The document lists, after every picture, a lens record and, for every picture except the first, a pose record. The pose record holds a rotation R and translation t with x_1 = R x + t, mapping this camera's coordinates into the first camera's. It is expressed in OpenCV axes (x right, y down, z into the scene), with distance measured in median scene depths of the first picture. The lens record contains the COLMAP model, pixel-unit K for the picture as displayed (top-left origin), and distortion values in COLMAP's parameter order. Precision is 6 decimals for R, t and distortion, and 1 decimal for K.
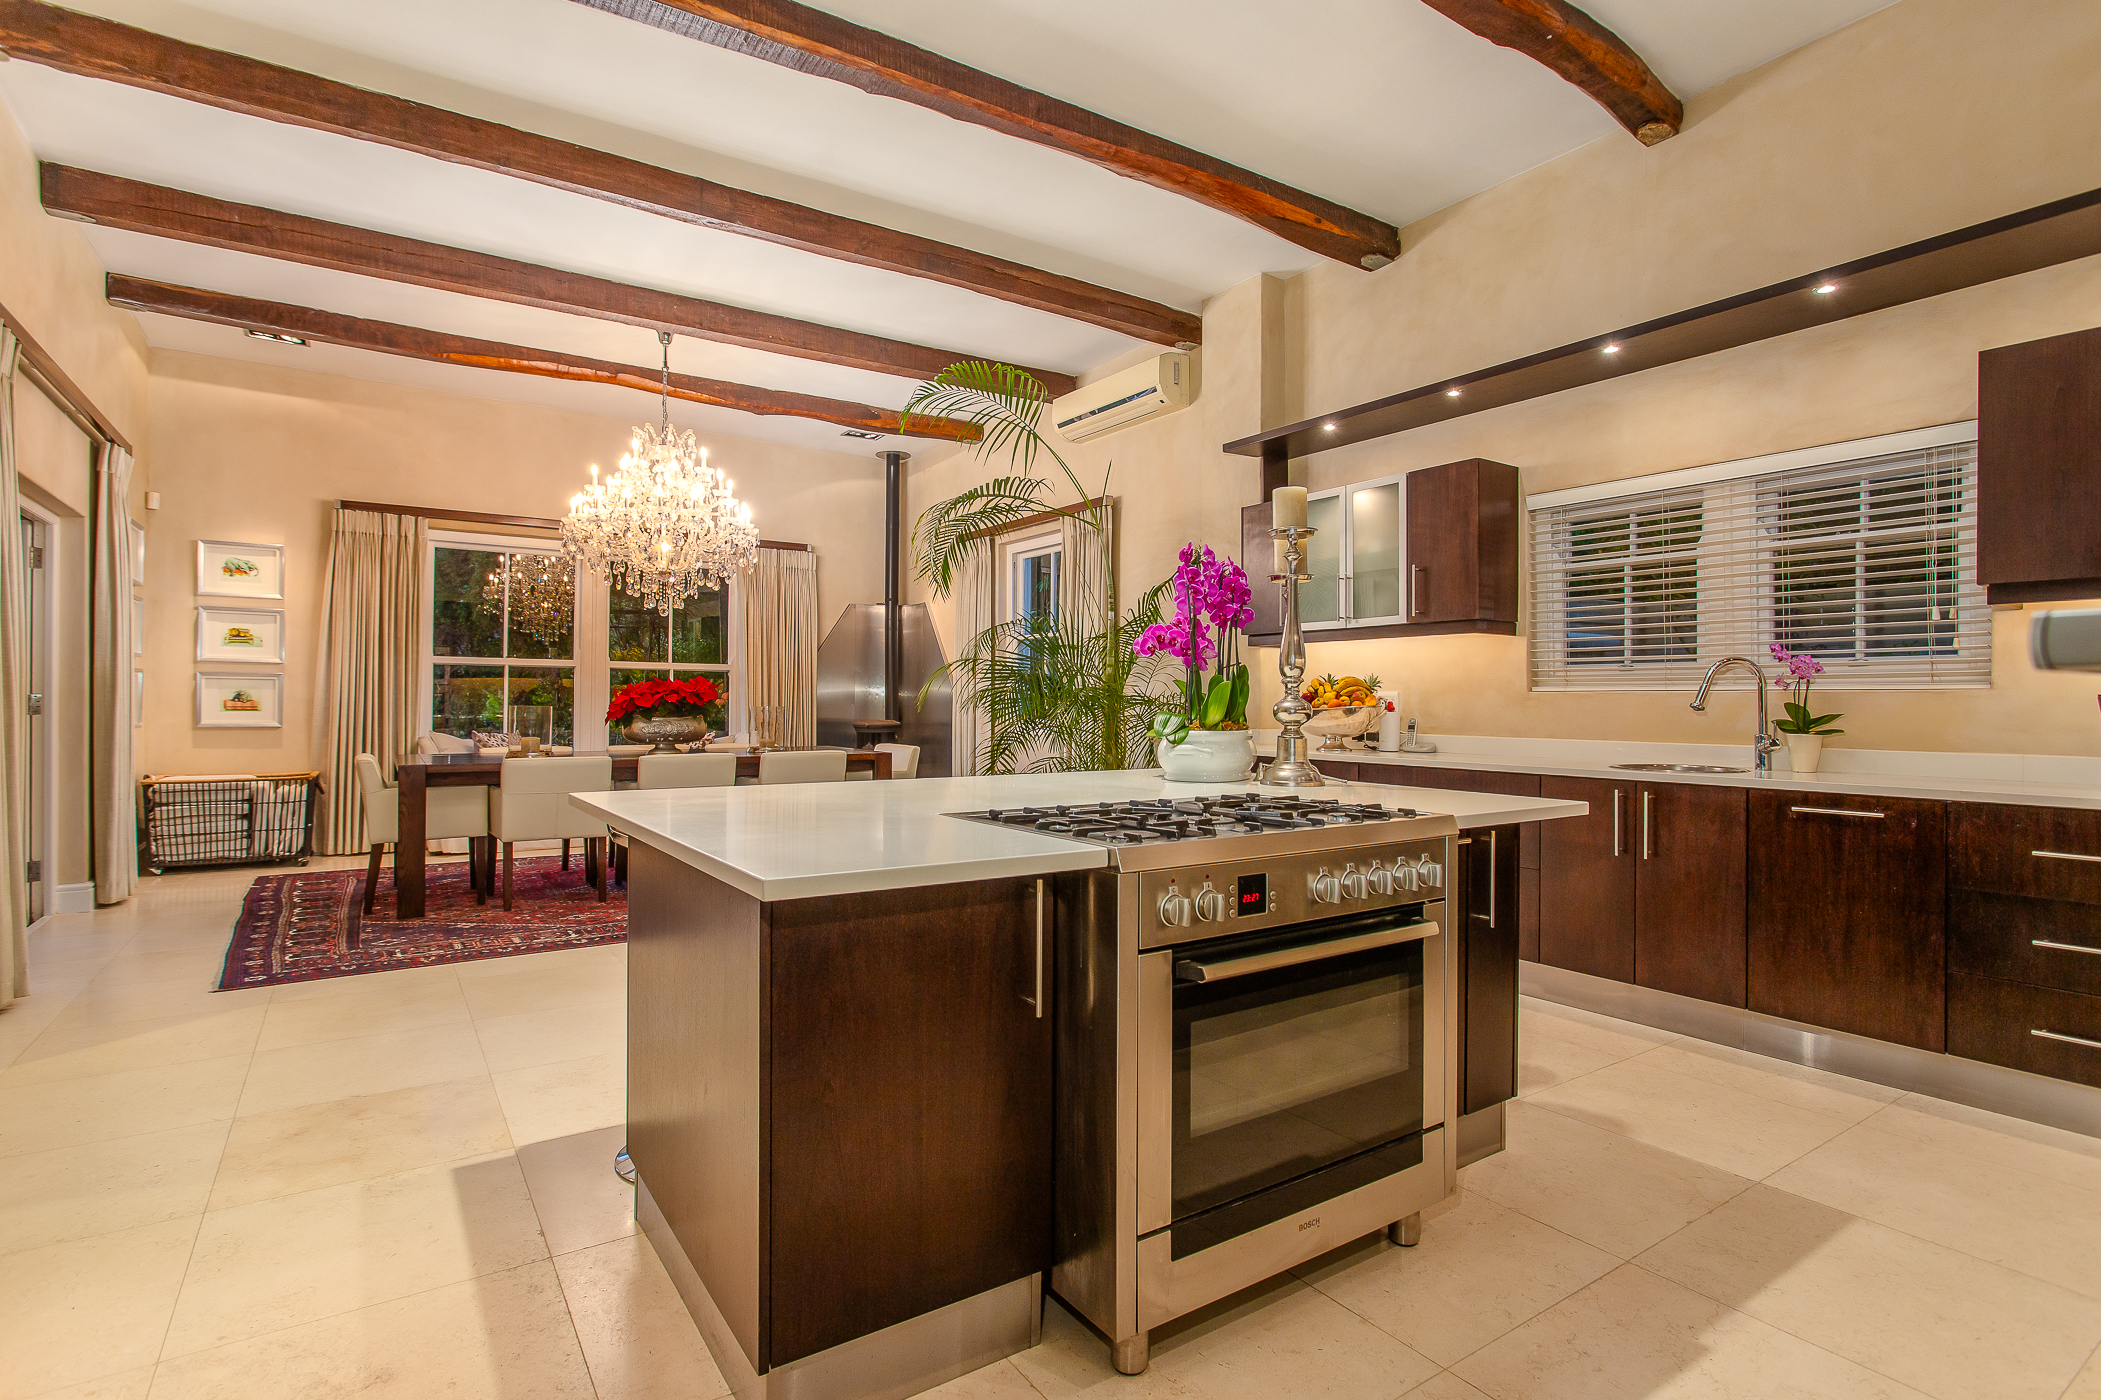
lens RADIAL K [[1014.4, 0, 1050.5], [0, 1014.4, 700.0], [0, 0, 1]] dist [-0.002253, 0.001677]
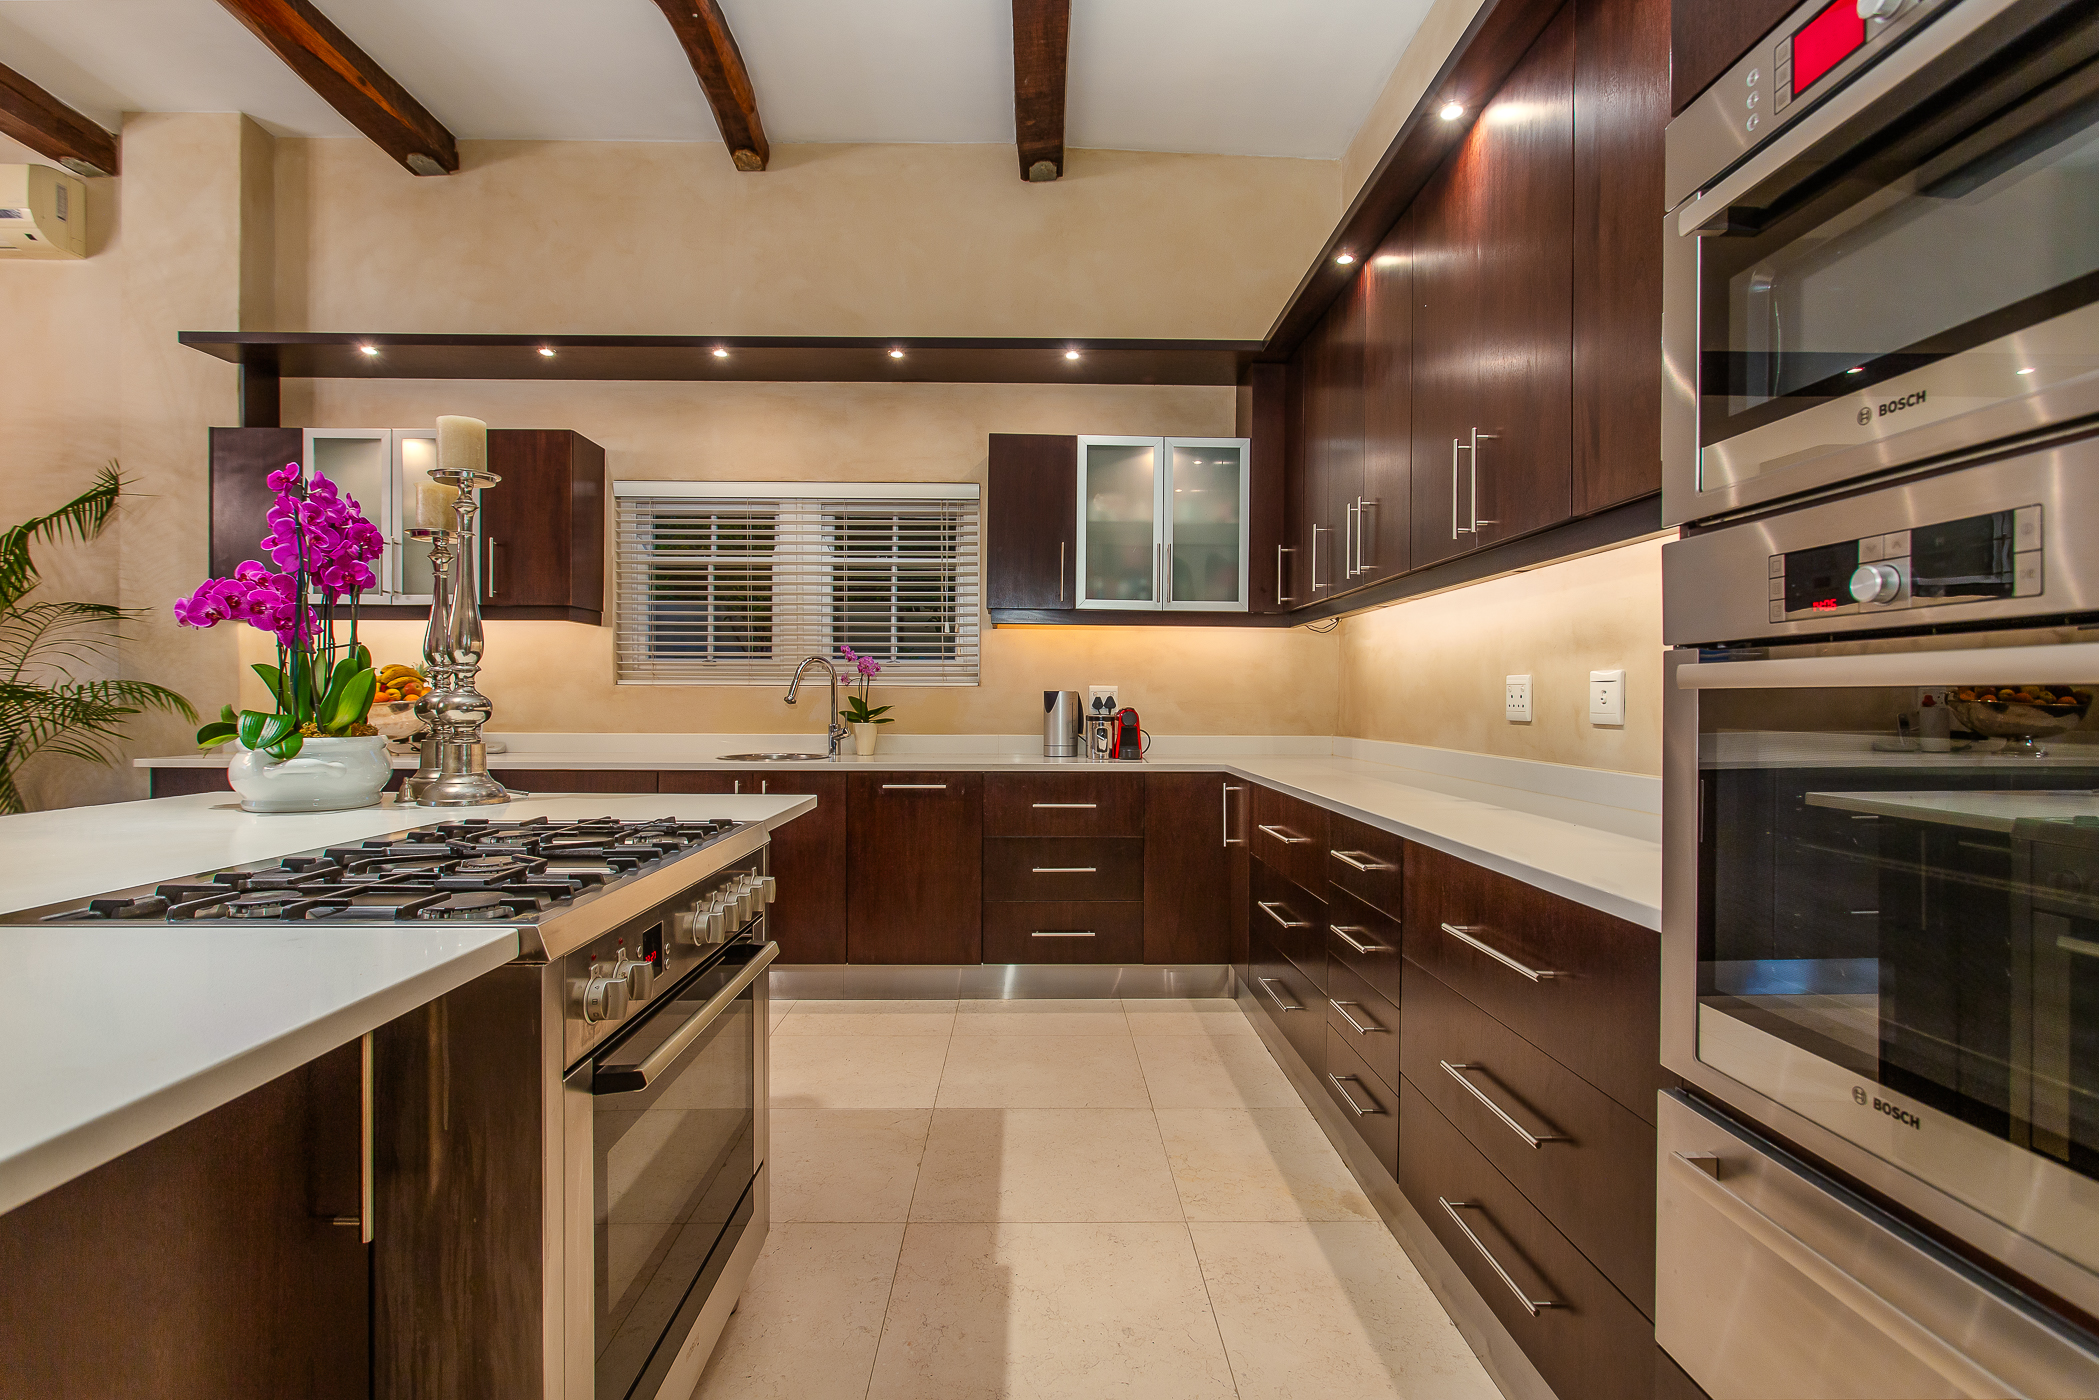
lens RADIAL K [[1013.5, 0, 1049.5], [0, 1013.5, 700.0], [0, 0, 1]] dist [-0.002253, 0.001677]
pose [[0.553199, -0.004326, 0.833038, -0.121145], [-0.001072, 0.999982, 0.005904, -0.000267], [-0.833048, -0.004159, 0.553185, 0.153343]]
